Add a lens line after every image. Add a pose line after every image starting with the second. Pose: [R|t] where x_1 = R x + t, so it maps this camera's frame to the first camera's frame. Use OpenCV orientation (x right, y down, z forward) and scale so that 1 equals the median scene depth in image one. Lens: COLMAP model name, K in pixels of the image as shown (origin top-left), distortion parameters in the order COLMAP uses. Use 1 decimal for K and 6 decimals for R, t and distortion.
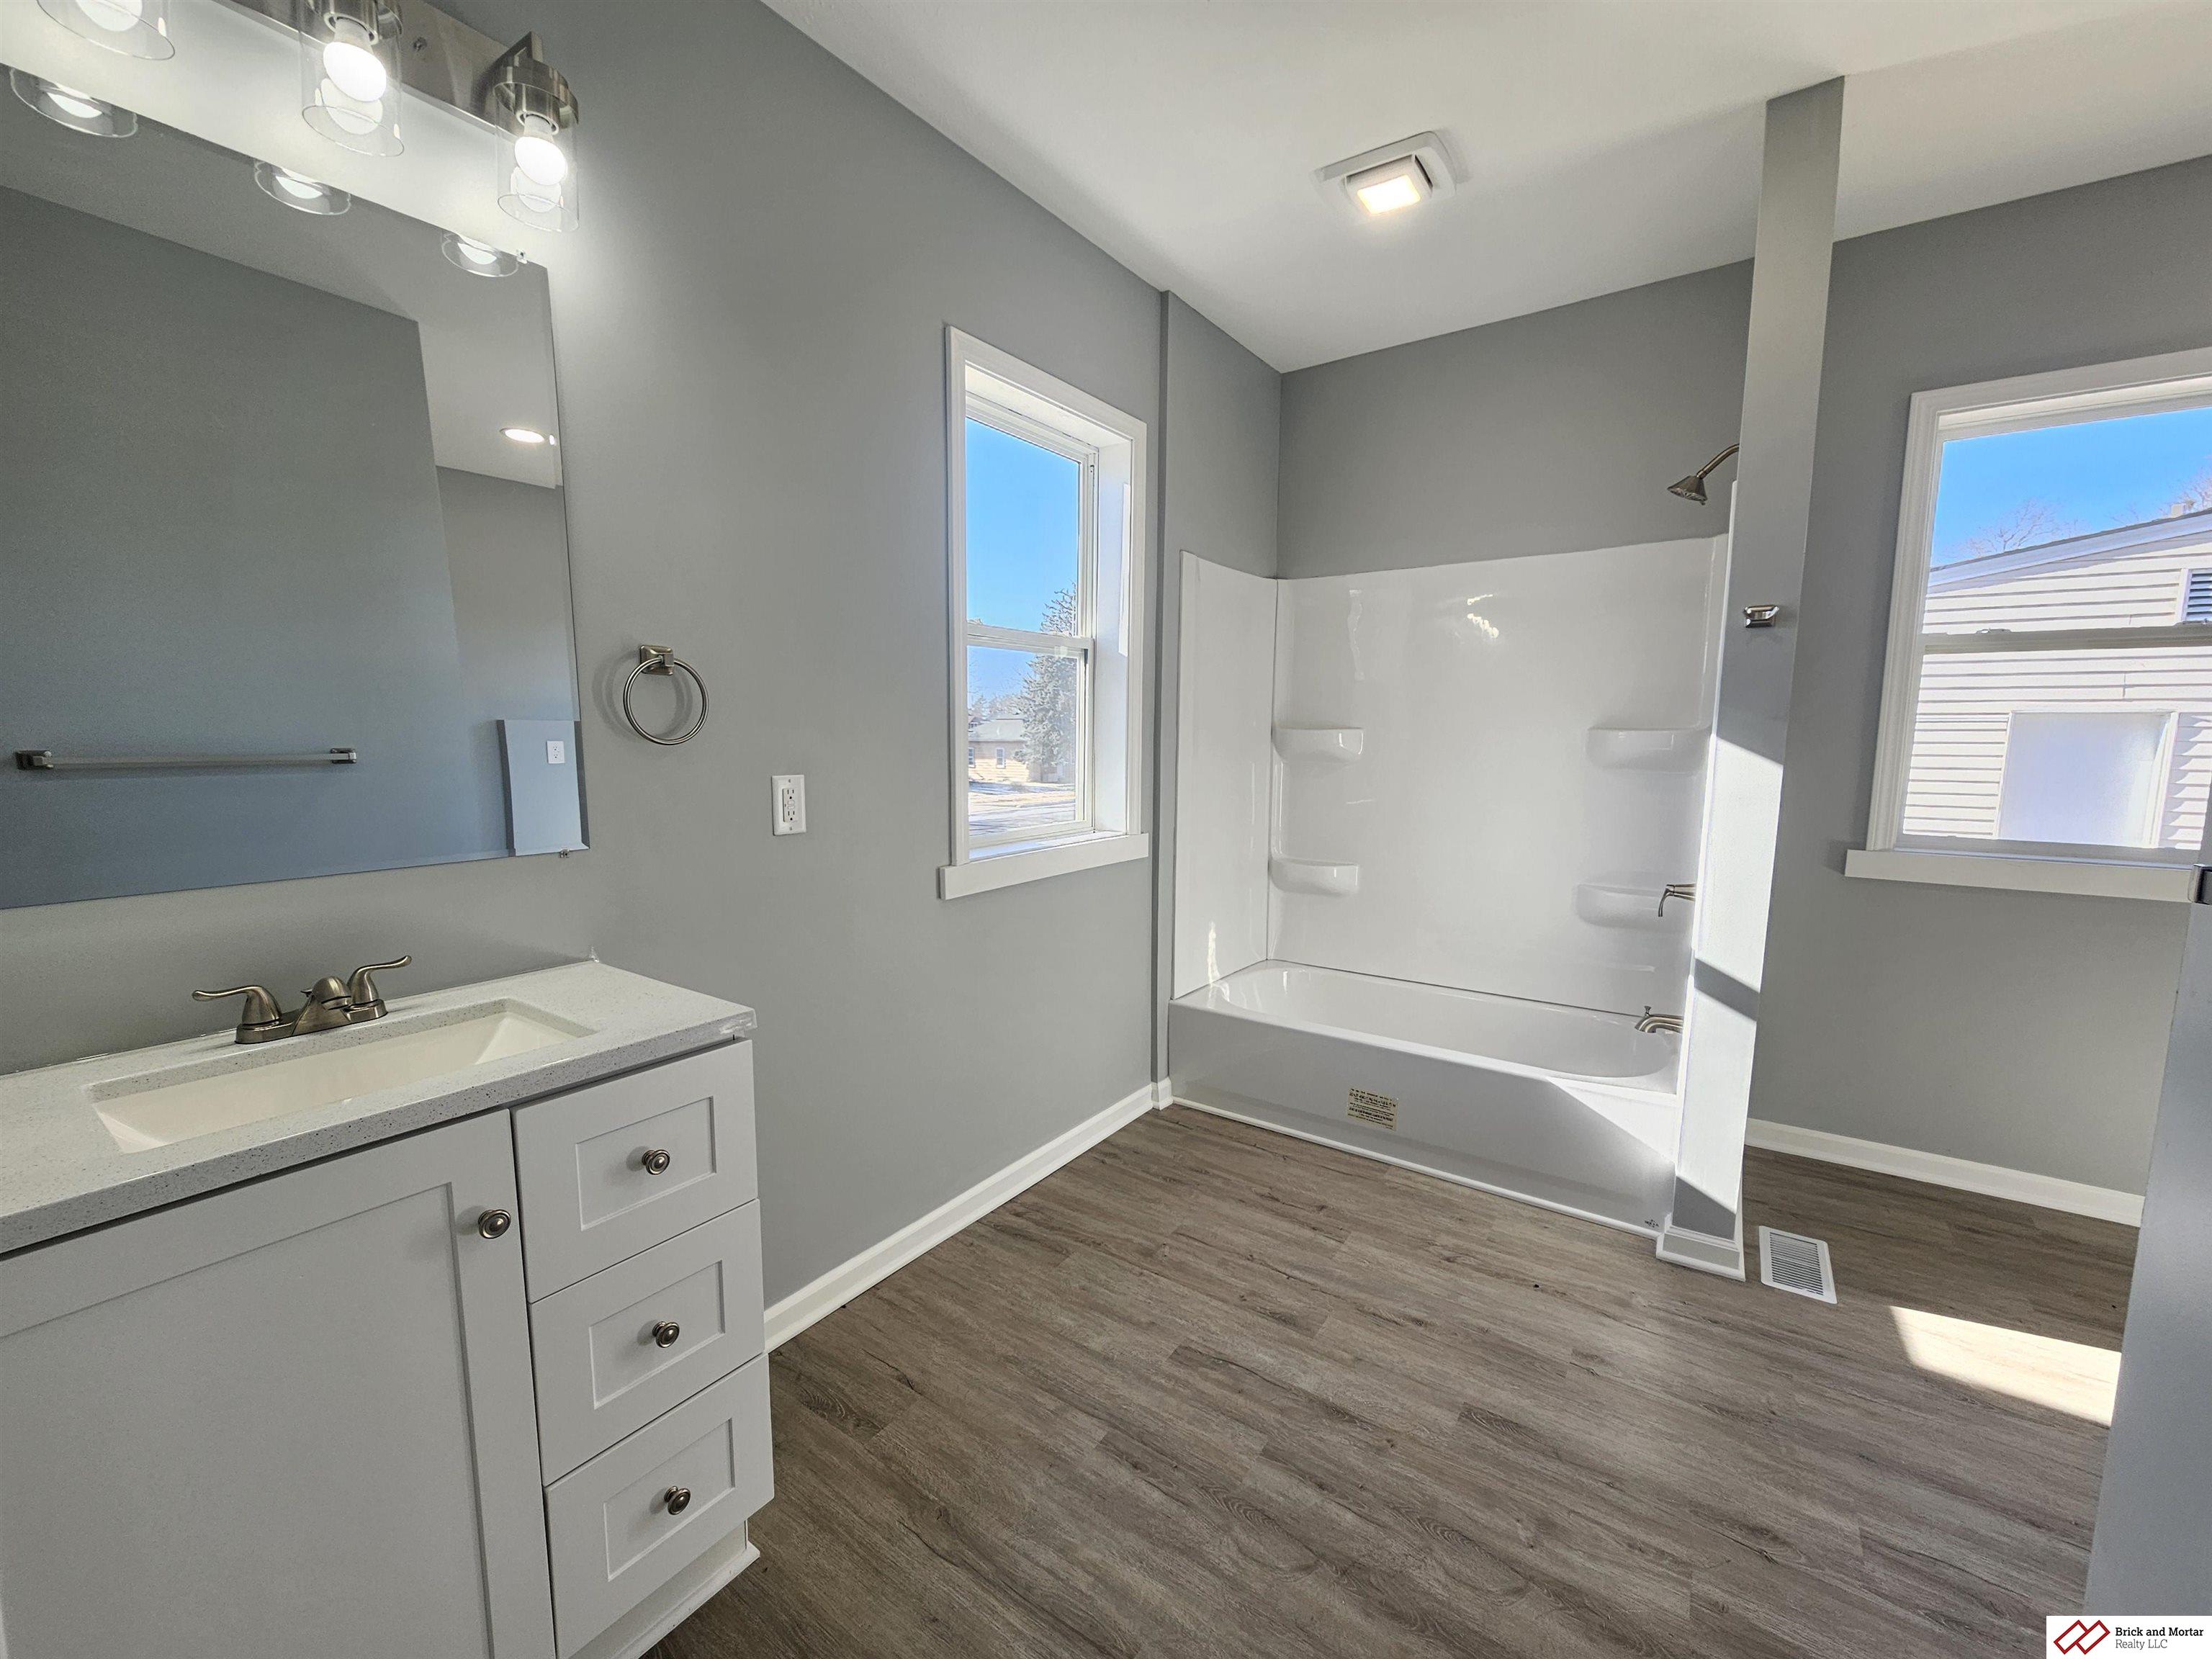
lens RADIAL K [[903.8, 0, 1103.4], [0, 903.8, 840.4], [0, 0, 1]] dist [-0.000534, 0.003016]
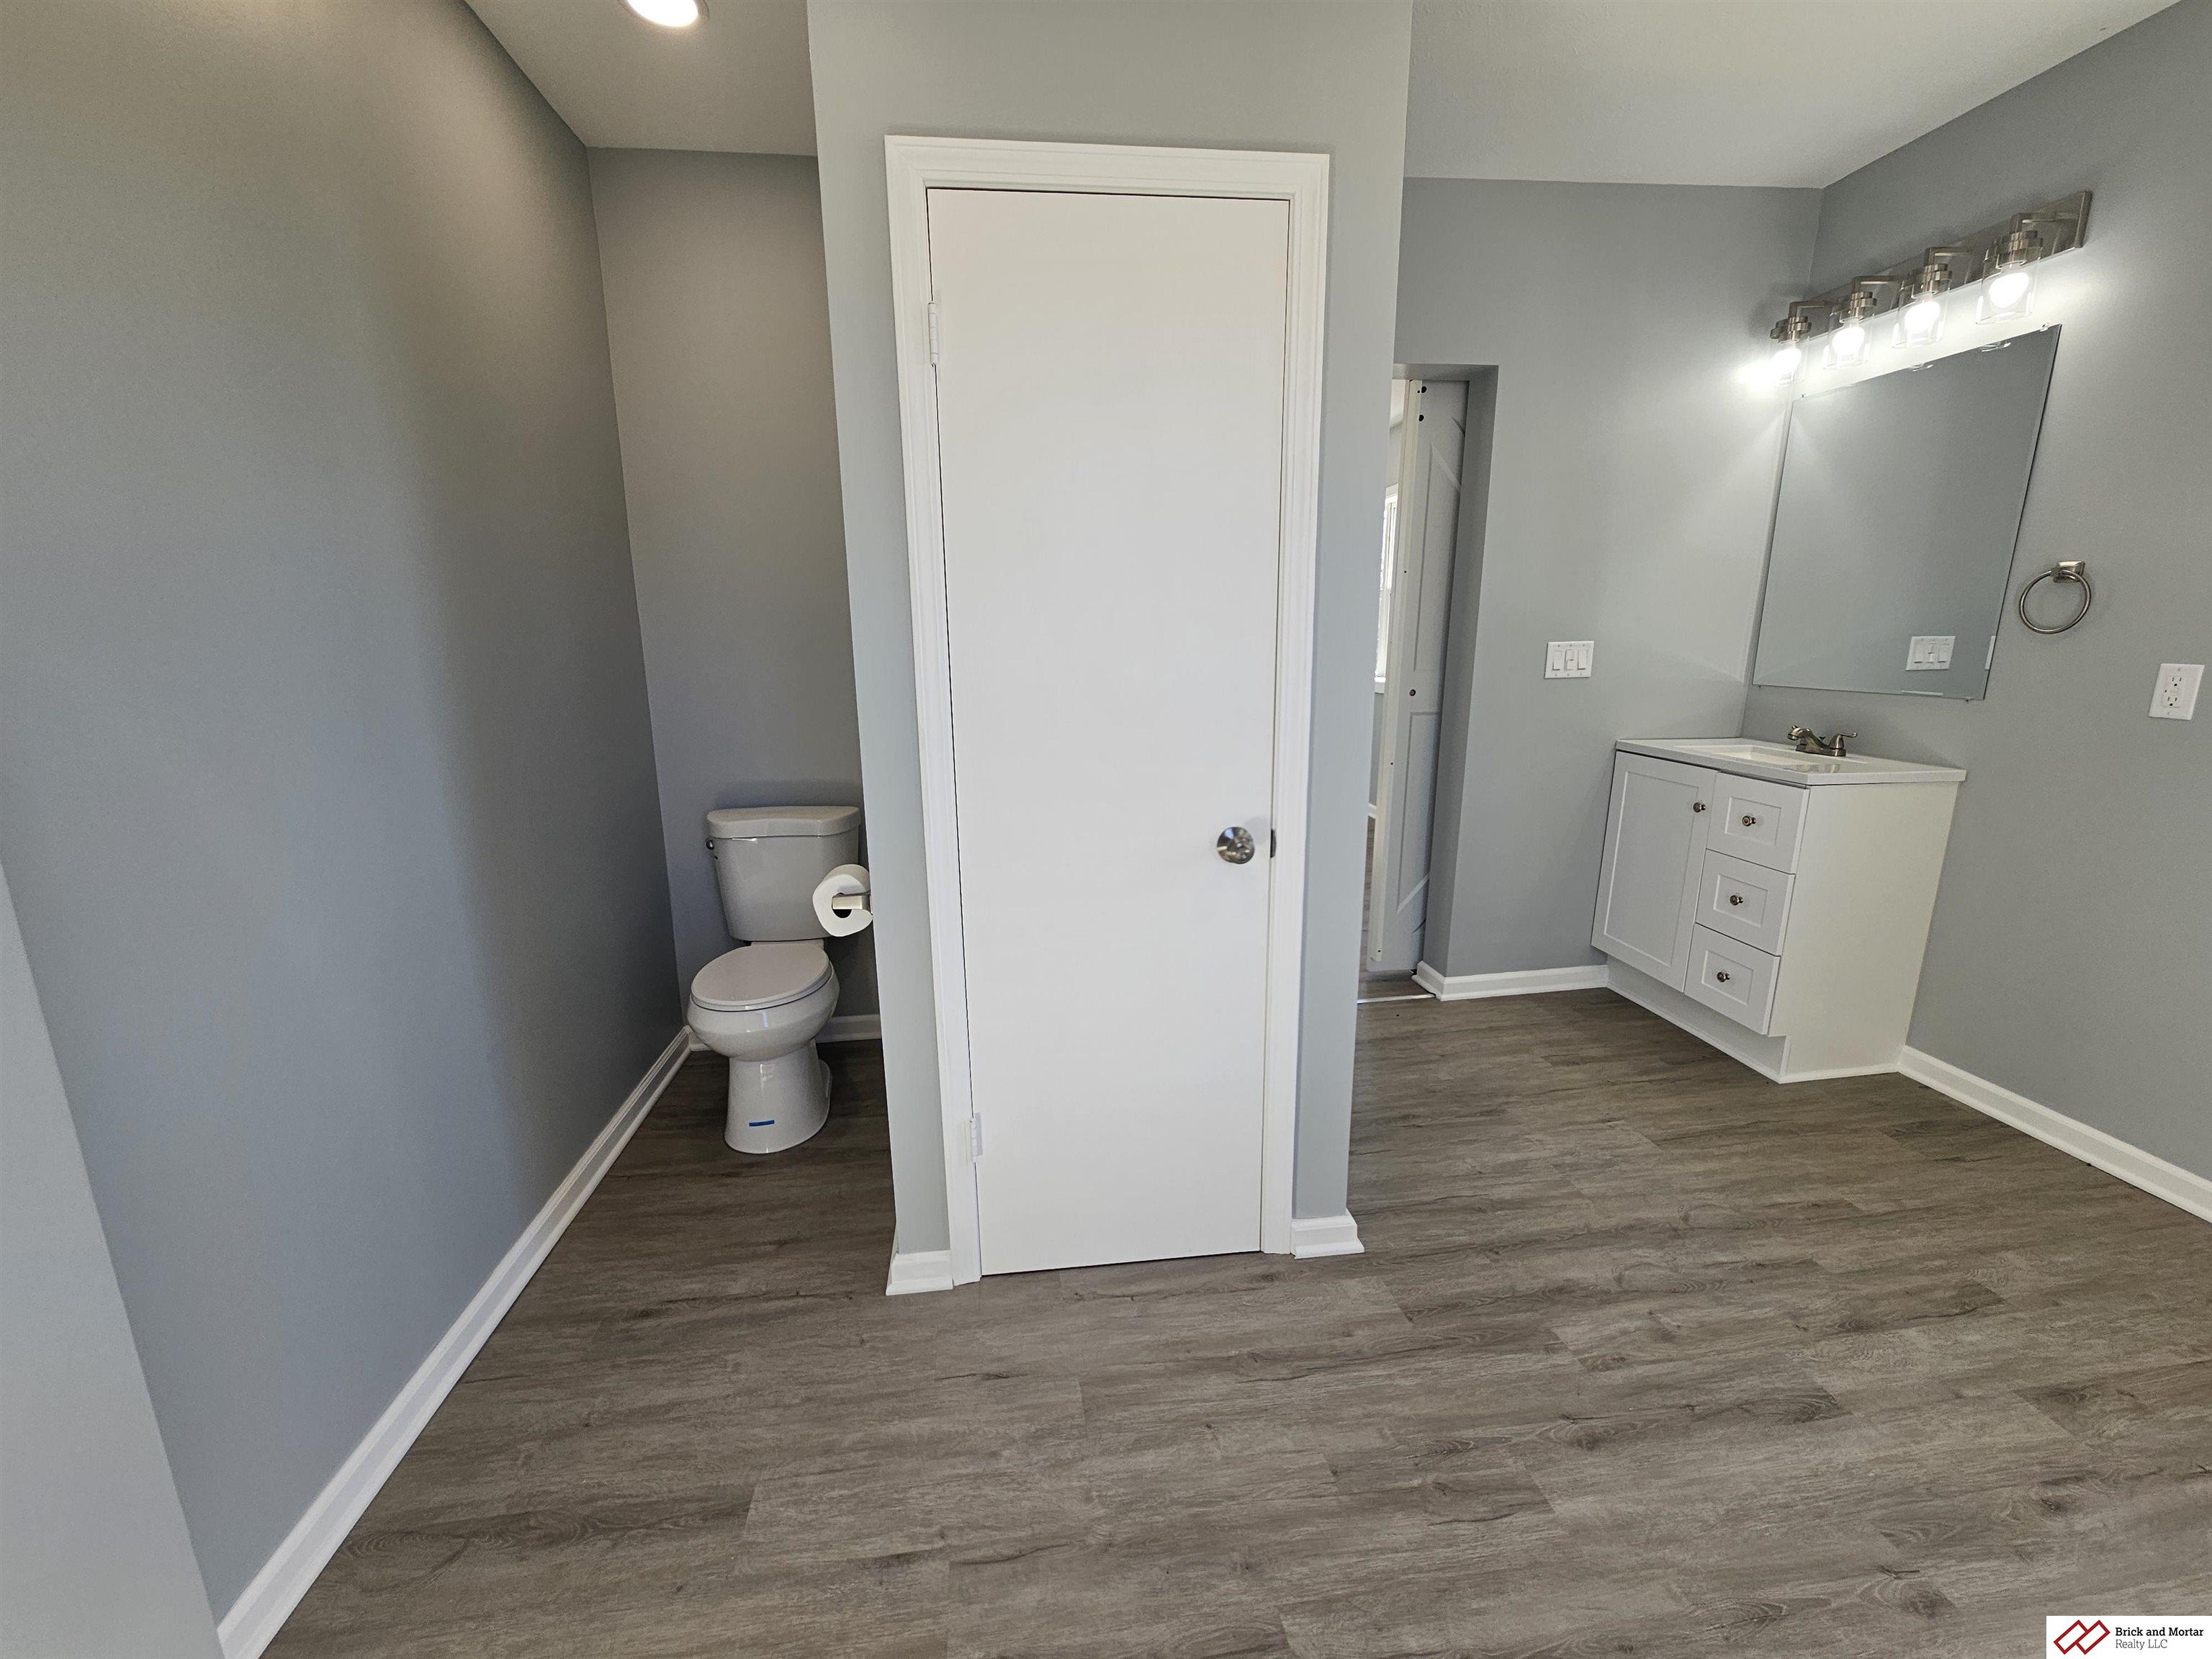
lens RADIAL K [[903.8, 0, 1103.4], [0, 903.8, 840.4], [0, 0, 1]] dist [-0.000534, 0.003016]
pose [[-0.736217, 0.152901, -0.659246, 1.582843], [-0.080087, 0.947612, 0.309221, -0.120957], [0.671990, 0.280451, -0.685403, 1.074644]]
